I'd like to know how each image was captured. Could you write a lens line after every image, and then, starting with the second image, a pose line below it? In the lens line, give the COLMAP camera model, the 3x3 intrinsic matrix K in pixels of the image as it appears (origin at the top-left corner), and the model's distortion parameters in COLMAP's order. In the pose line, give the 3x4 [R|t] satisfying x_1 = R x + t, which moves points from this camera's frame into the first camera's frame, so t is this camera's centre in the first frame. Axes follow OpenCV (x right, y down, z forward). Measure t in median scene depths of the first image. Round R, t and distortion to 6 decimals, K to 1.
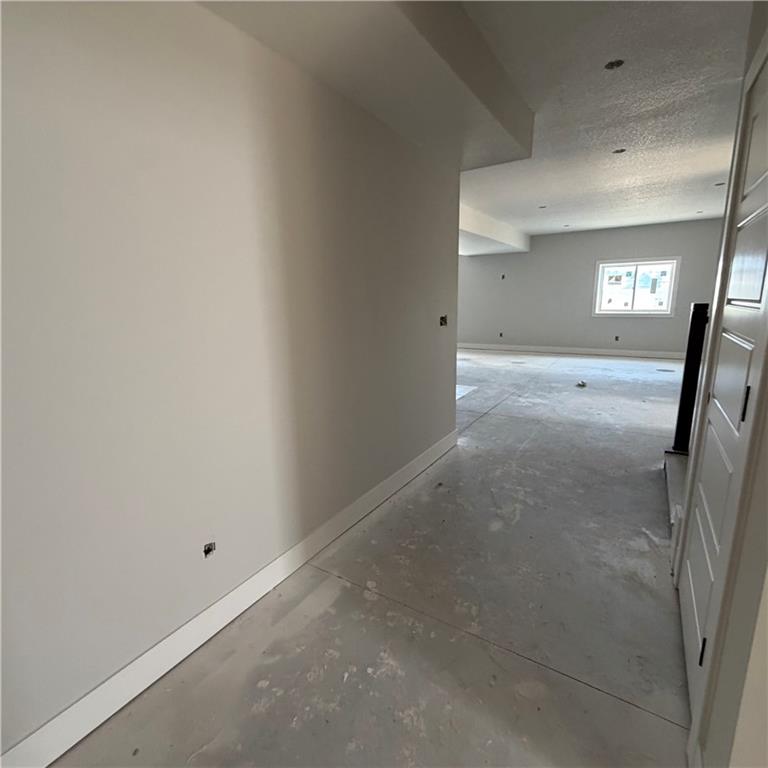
lens RADIAL K [[408.8, 0, 377.6], [0, 408.8, 381.6], [0, 0, 1]] dist [-0.002809, 0.000025]
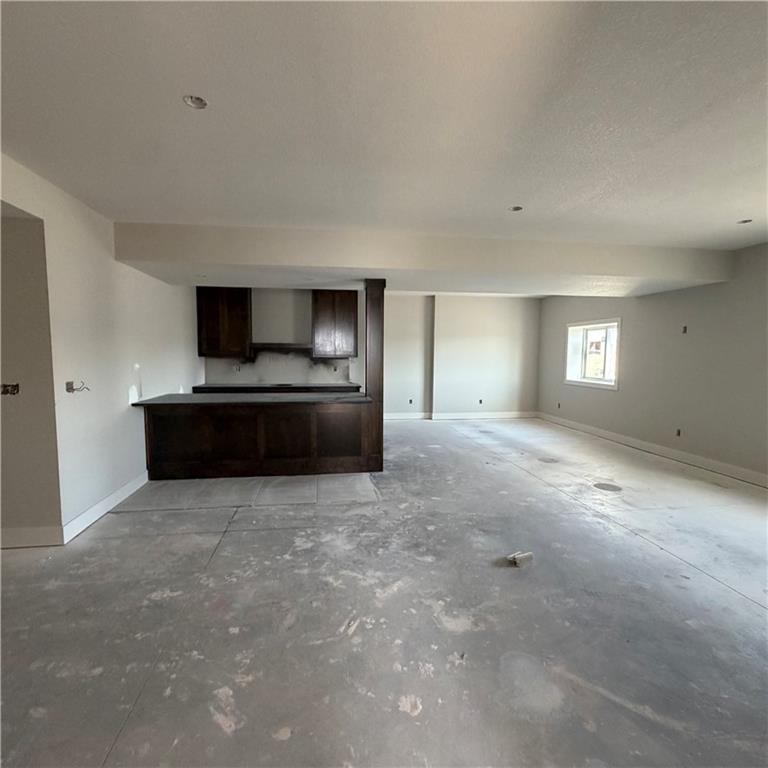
lens RADIAL K [[408.8, 0, 382.2], [0, 408.8, 381.1], [0, 0, 1]] dist [-0.002809, 0.000025]
pose [[0.661965, 0.080559, -0.745193, 0.509342], [-0.176930, 0.982906, -0.050912, -0.098299], [0.728353, 0.165549, 0.664902, 0.389655]]
